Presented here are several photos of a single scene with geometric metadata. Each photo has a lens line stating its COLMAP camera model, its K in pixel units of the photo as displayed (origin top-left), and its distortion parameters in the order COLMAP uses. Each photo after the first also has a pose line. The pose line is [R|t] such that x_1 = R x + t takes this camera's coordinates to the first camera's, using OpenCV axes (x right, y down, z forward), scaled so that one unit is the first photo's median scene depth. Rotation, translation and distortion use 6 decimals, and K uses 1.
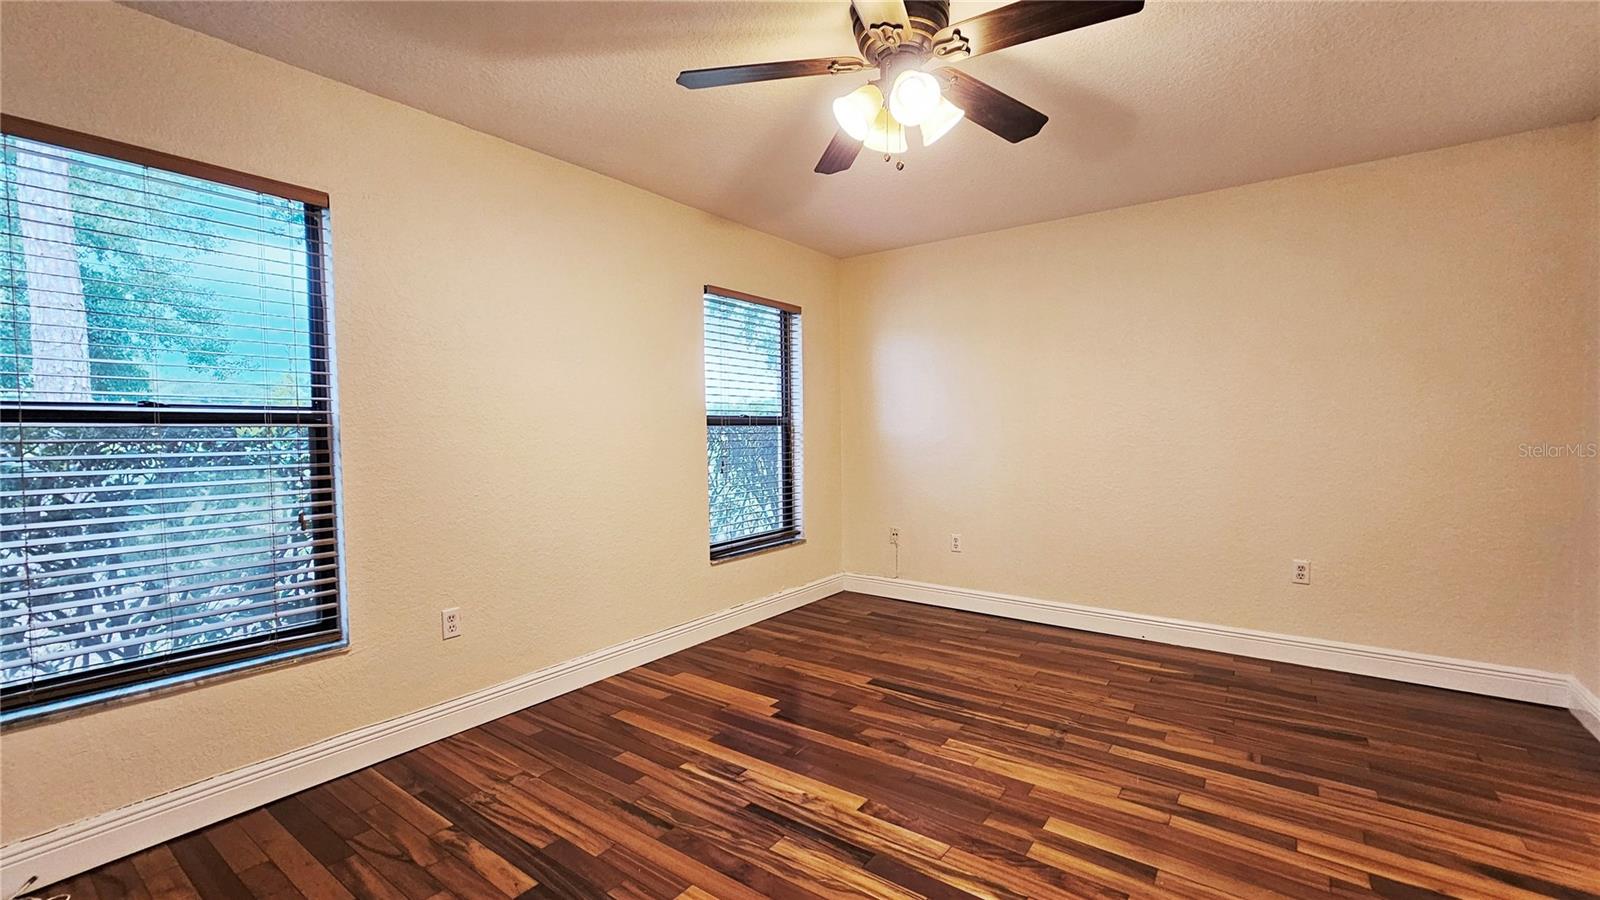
lens RADIAL K [[658.7, 0, 809.2], [0, 658.7, 448.5], [0, 0, 1]] dist [0.001586, 0.000073]
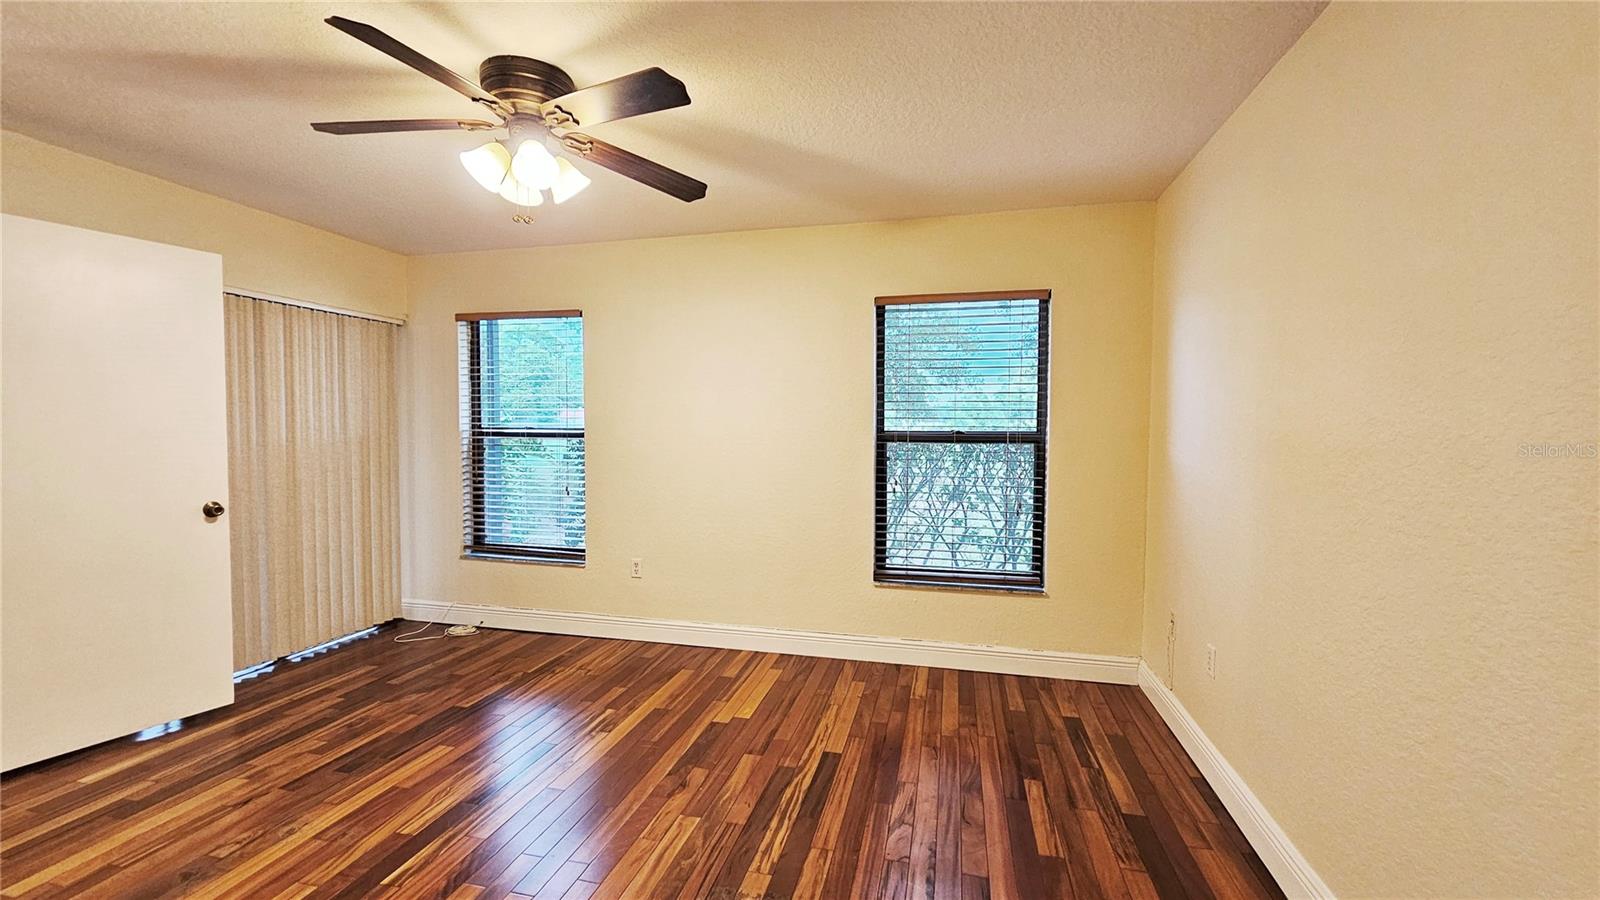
lens RADIAL K [[658.7, 0, 810.5], [0, 658.7, 448.0], [0, 0, 1]] dist [0.001586, 0.000073]
pose [[0.386713, 0.033875, -0.921578, 0.837335], [-0.038470, 0.999048, 0.020579, -0.051347], [0.921397, 0.027495, 0.387648, 0.631338]]
